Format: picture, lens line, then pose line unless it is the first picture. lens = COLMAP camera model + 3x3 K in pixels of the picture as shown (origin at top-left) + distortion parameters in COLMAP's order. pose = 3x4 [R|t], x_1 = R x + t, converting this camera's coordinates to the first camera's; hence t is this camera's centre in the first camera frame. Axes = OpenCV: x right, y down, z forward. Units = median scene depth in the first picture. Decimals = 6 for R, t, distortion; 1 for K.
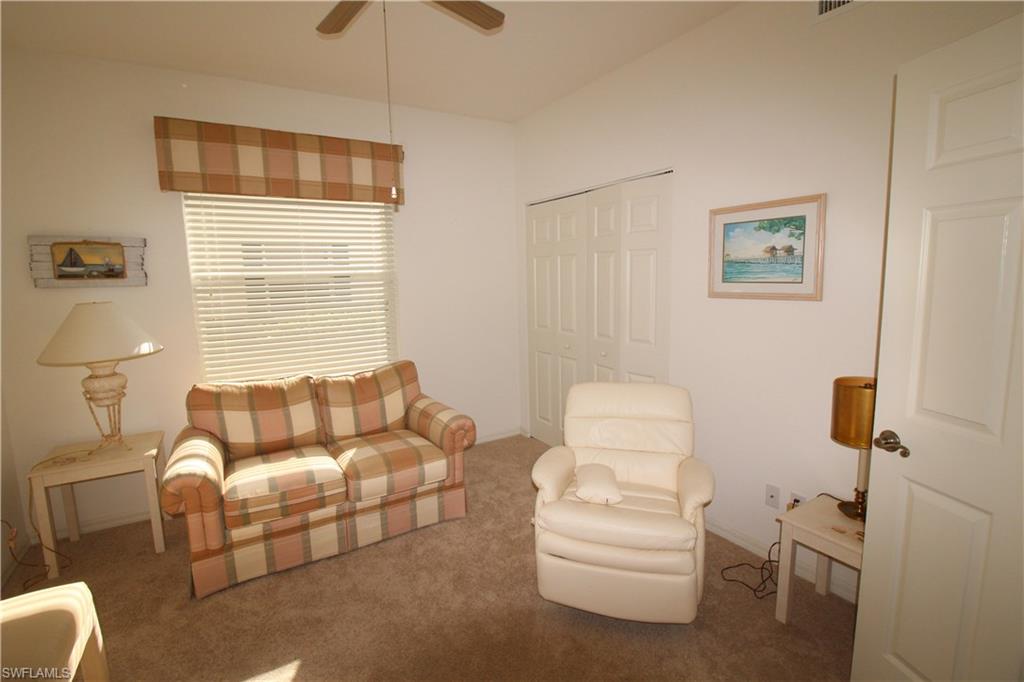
lens RADIAL K [[476.7, 0, 509.5], [0, 476.7, 334.3], [0, 0, 1]] dist [0.001759, -0.011872]
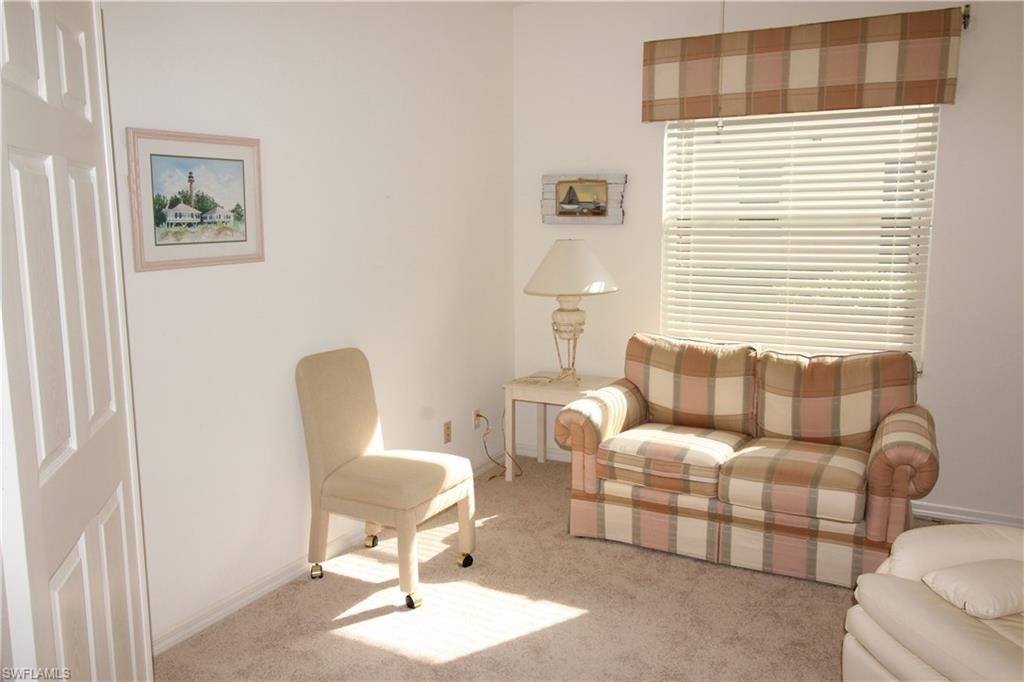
lens RADIAL K [[819.6, 0, 512.0], [0, 819.6, 341.0], [0, 0, 1]] dist [0.003401, 0.004427]
pose [[0.505595, 0.146833, -0.850184, 0.577690], [-0.118350, 0.987900, 0.100236, -0.010591], [0.854615, 0.049941, 0.516855, -0.026990]]
